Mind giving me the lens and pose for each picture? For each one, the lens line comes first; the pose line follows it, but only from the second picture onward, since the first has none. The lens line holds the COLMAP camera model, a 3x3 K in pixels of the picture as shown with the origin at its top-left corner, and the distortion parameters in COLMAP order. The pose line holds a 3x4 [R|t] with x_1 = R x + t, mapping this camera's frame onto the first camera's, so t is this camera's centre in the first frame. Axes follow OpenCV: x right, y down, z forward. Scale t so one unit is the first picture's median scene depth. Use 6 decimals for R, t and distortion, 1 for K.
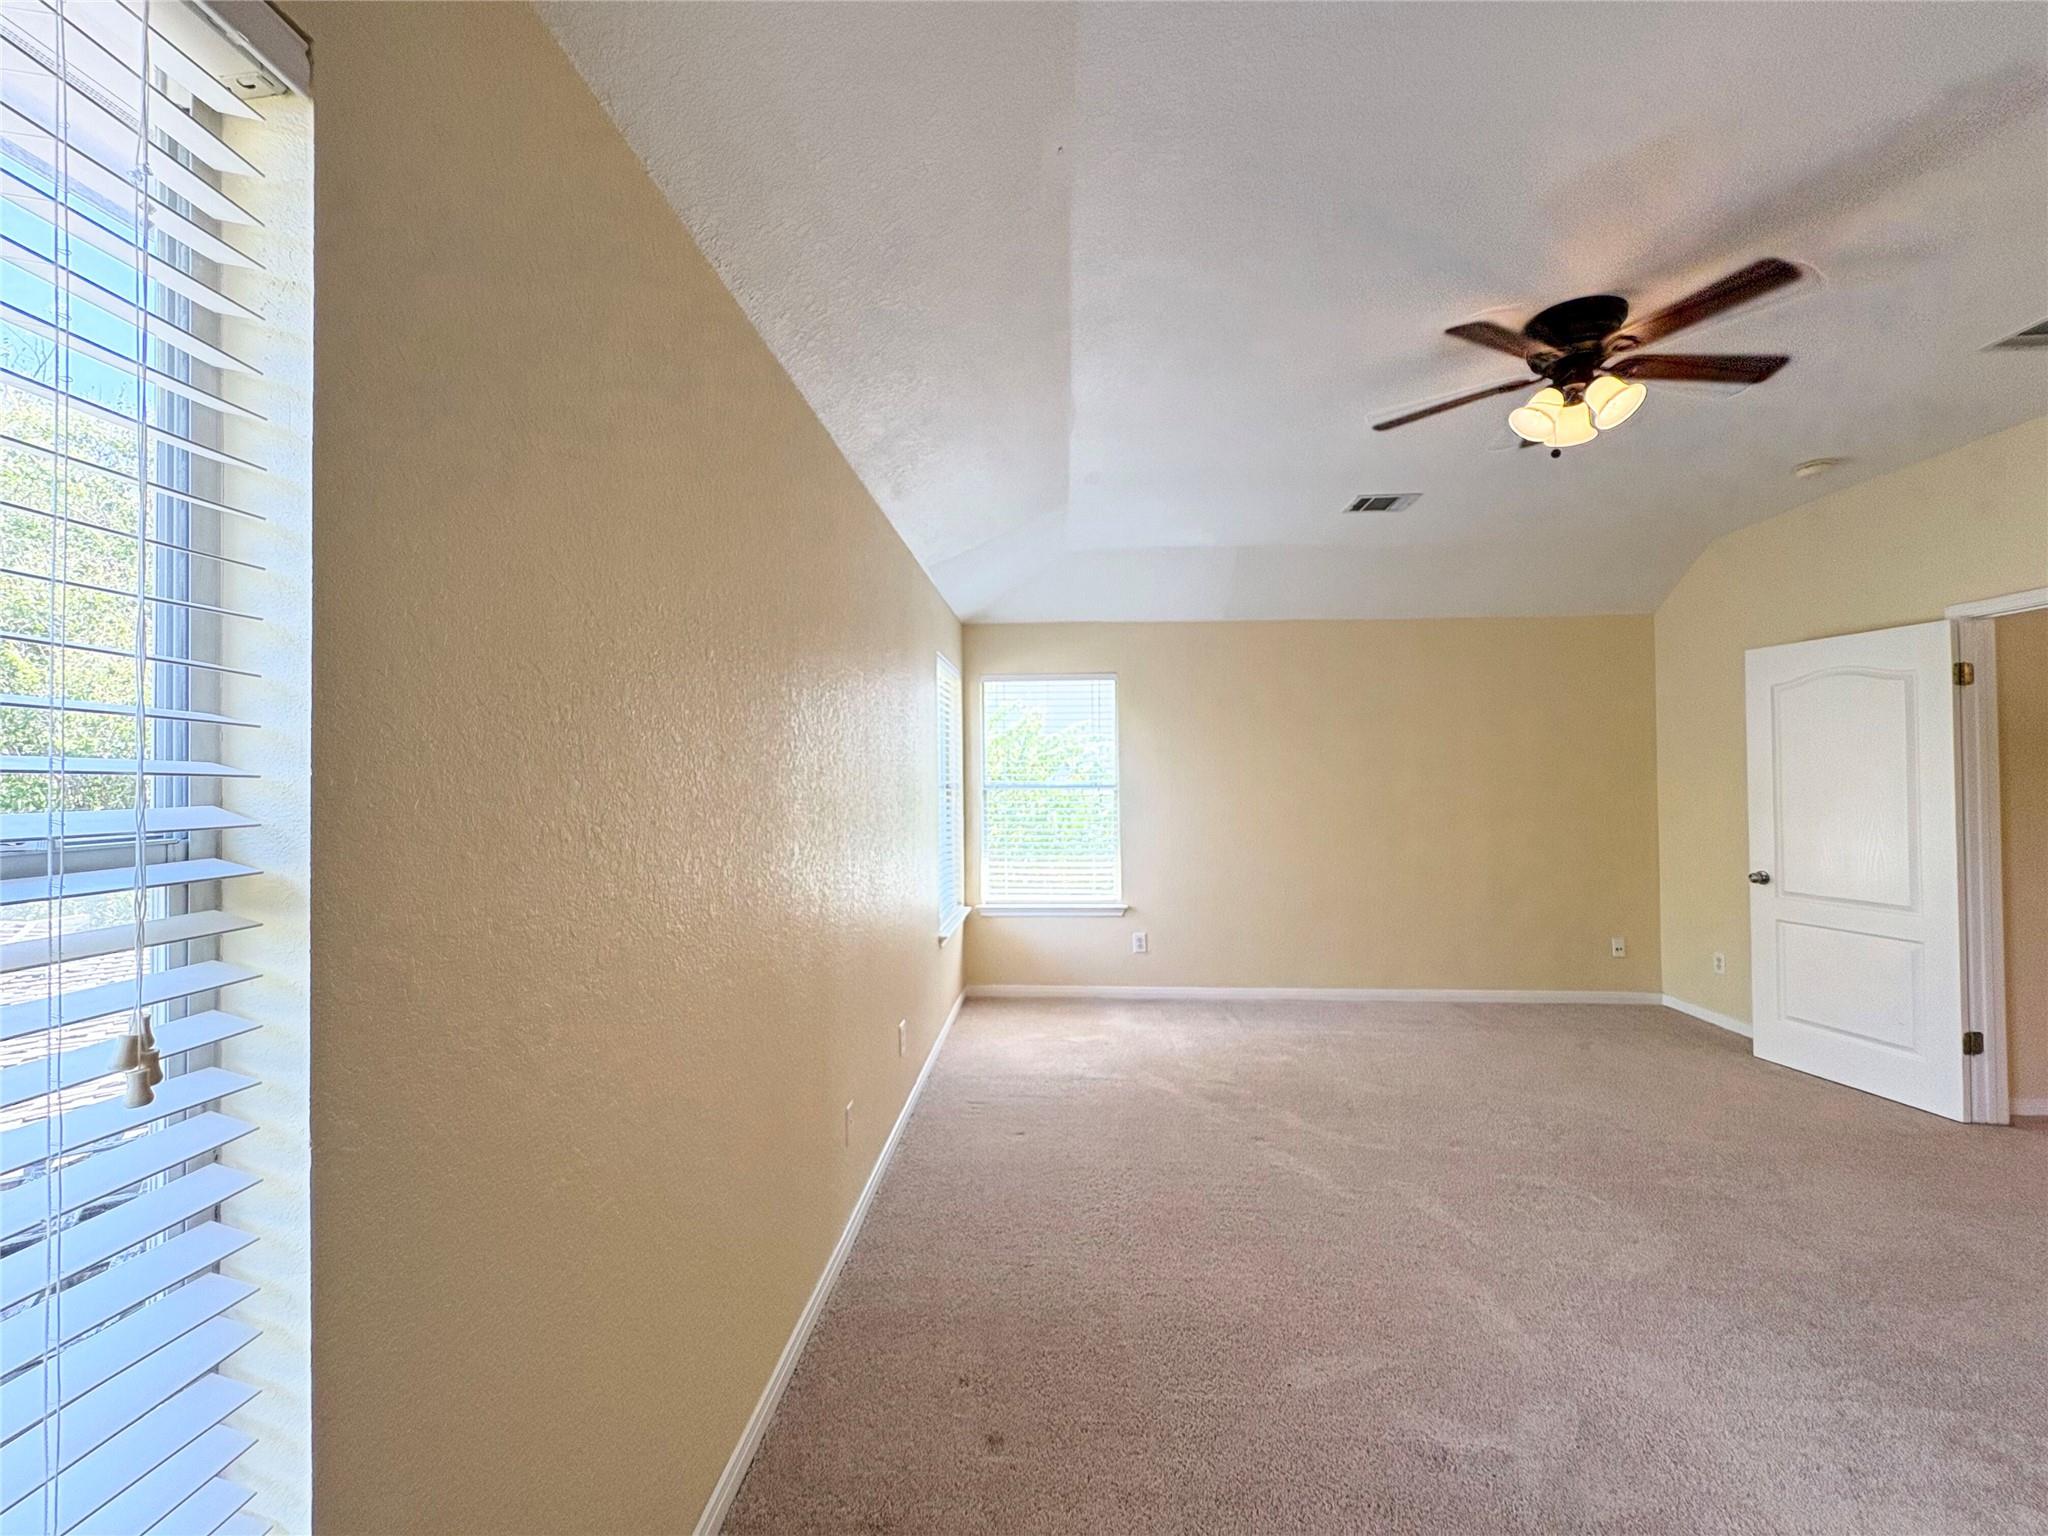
lens RADIAL K [[809.8, 0, 1022.4], [0, 809.8, 776.9], [0, 0, 1]] dist [-0.000107, -0.000110]
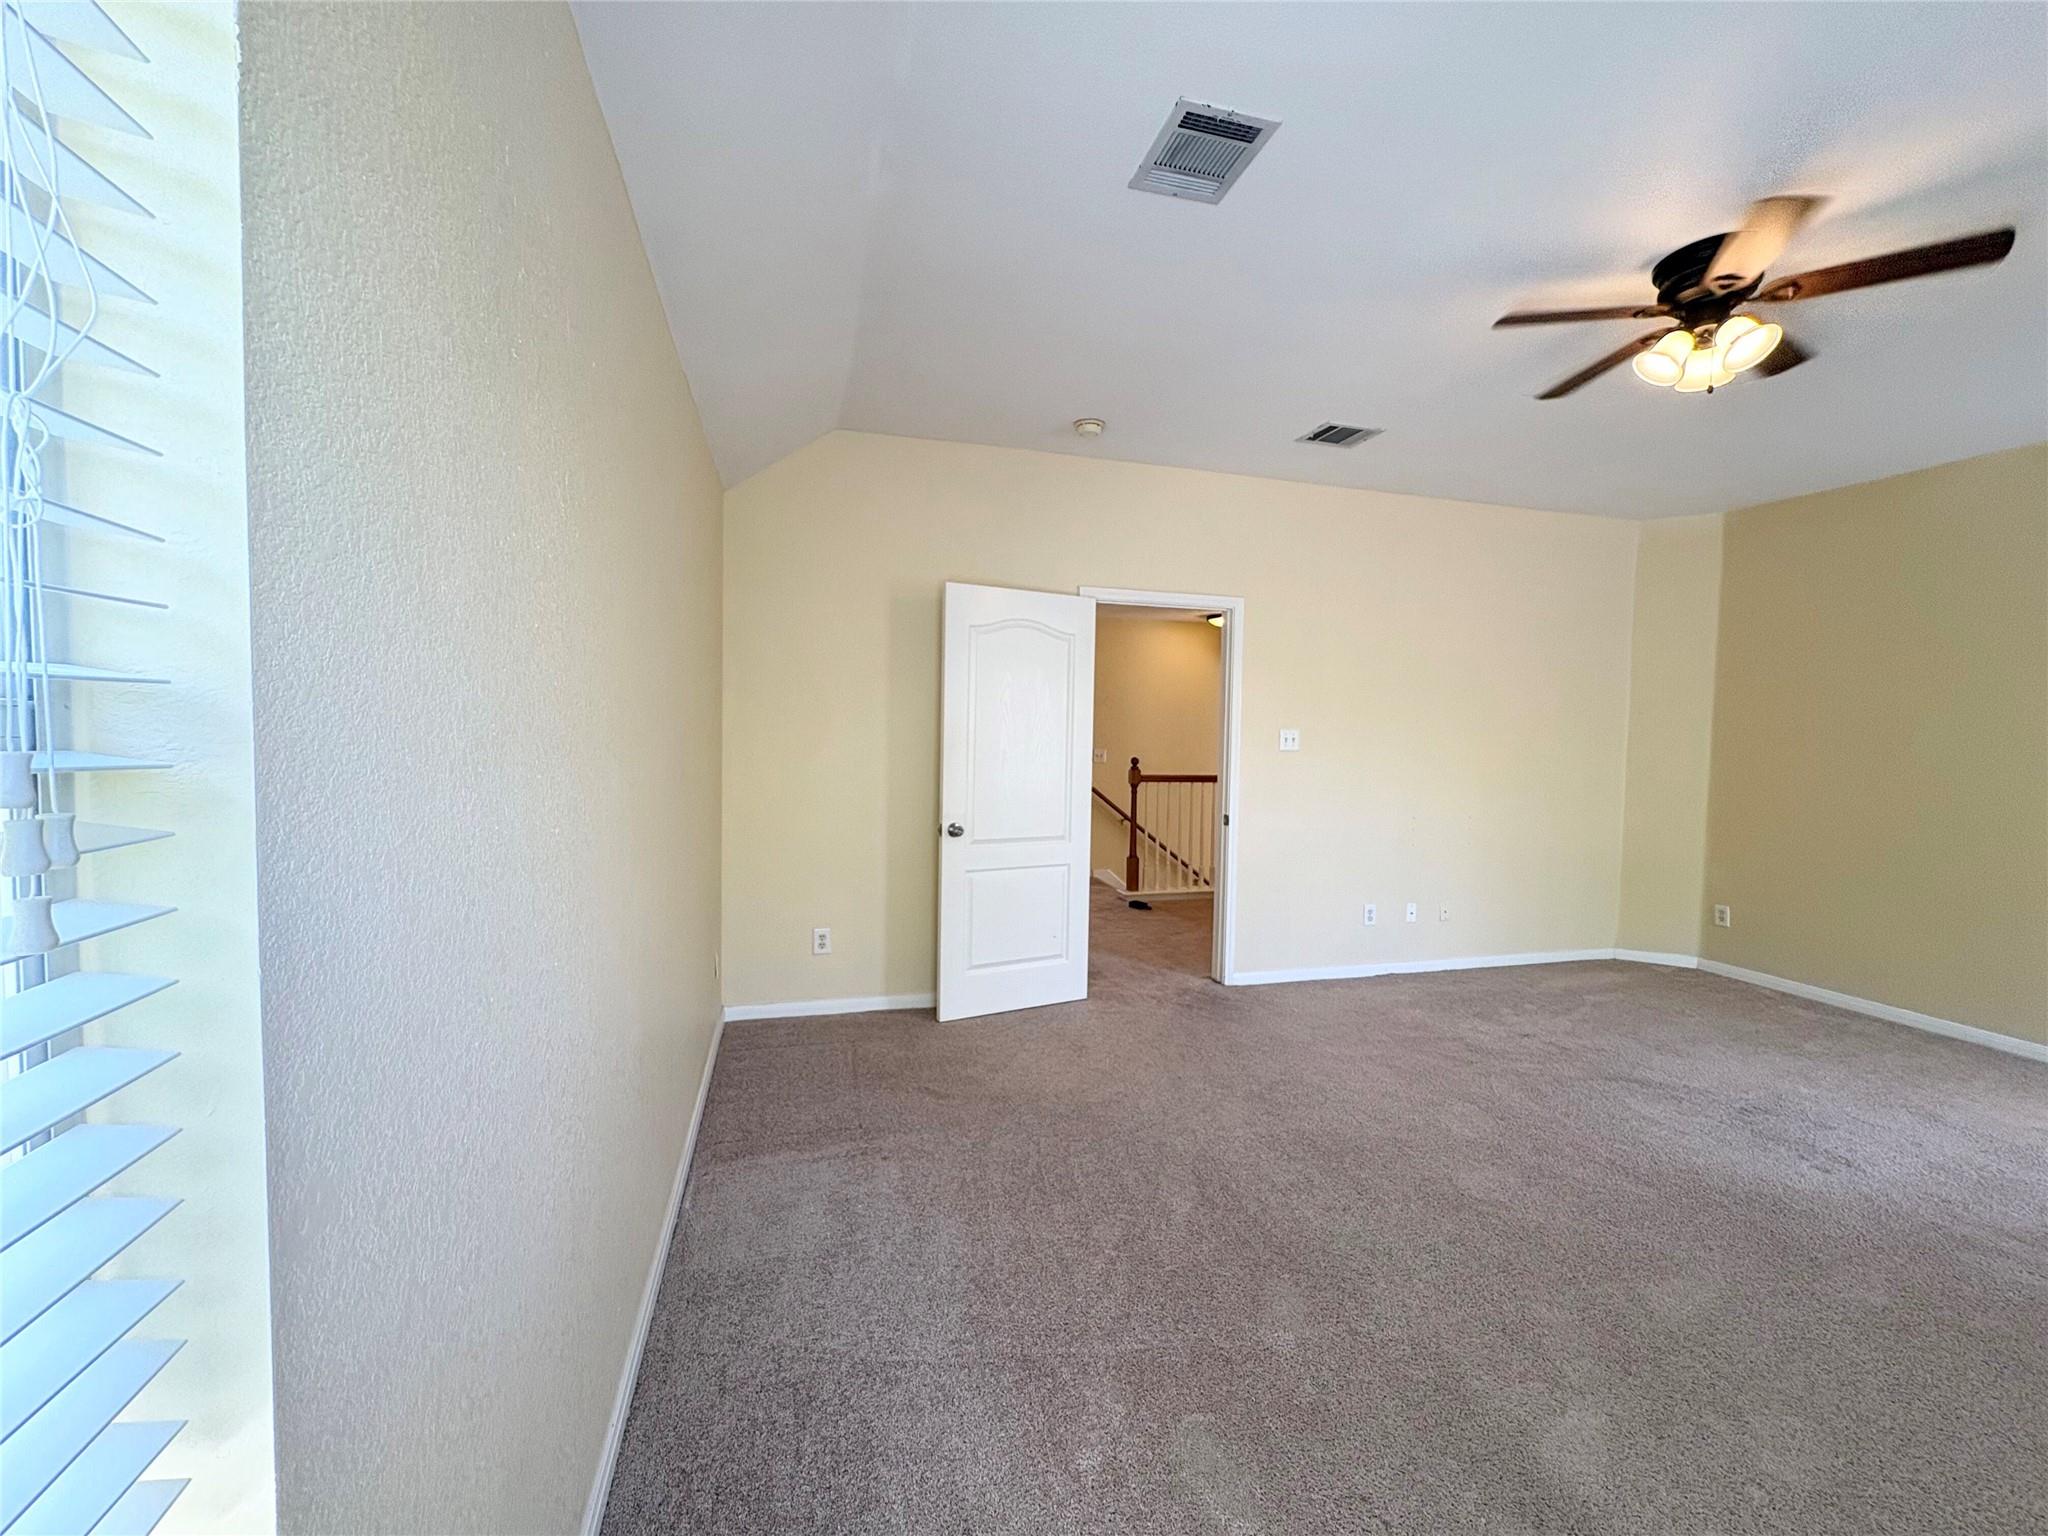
lens RADIAL K [[815.8, 0, 1018.5], [0, 815.8, 766.5], [0, 0, 1]] dist [0.000428, -0.000119]
pose [[-0.315575, -0.044402, 0.947861, -0.002726], [-0.024839, 0.998949, 0.038526, 0.012595], [-0.948575, -0.011386, -0.316347, 1.259723]]
